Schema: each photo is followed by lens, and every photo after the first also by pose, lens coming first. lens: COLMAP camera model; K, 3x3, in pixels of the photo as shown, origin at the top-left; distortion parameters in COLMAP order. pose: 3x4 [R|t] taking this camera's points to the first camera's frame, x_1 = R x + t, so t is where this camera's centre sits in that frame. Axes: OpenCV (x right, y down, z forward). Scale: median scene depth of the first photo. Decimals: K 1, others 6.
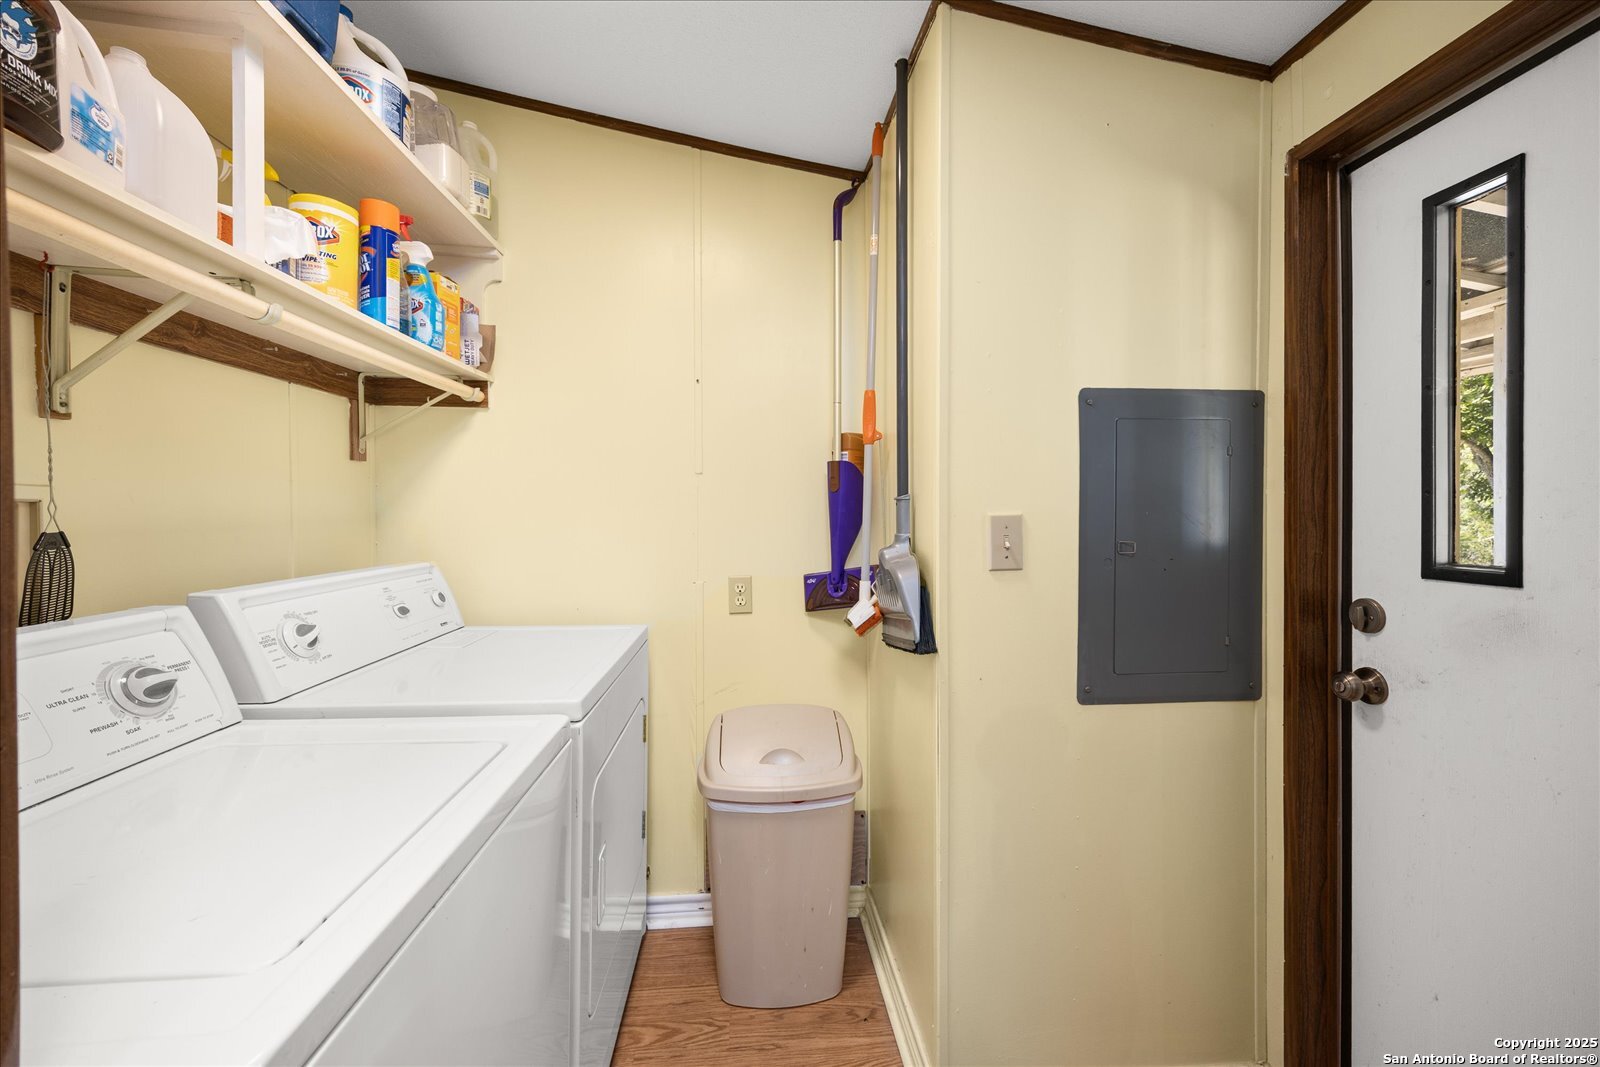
lens RADIAL K [[628.9, 0, 797.9], [0, 628.9, 515.1], [0, 0, 1]] dist [0.000129, -0.000012]
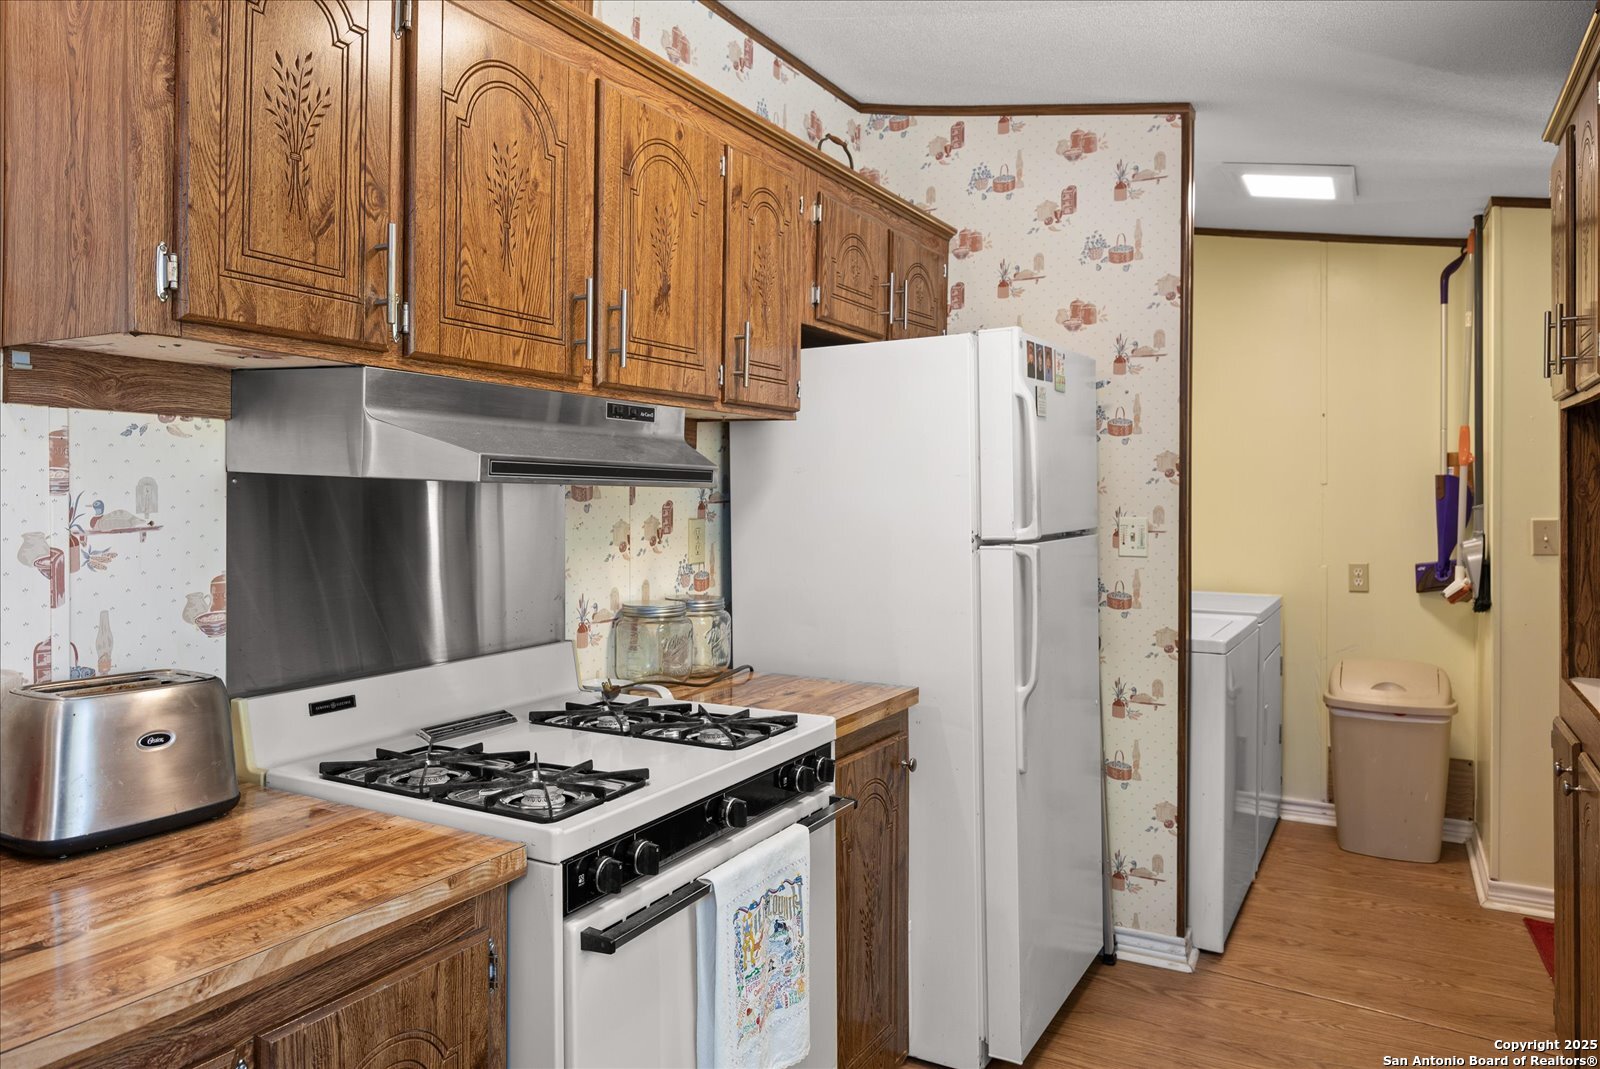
lens RADIAL K [[1083.1, 0, 799.1], [0, 1083.1, 484.8], [0, 0, 1]] dist [0.002662, 0.001488]
pose [[0.832130, 0.003756, -0.554568, 0.195374], [-0.010432, 0.999906, -0.008881, -0.032824], [0.554483, 0.013175, 0.832091, -1.563417]]
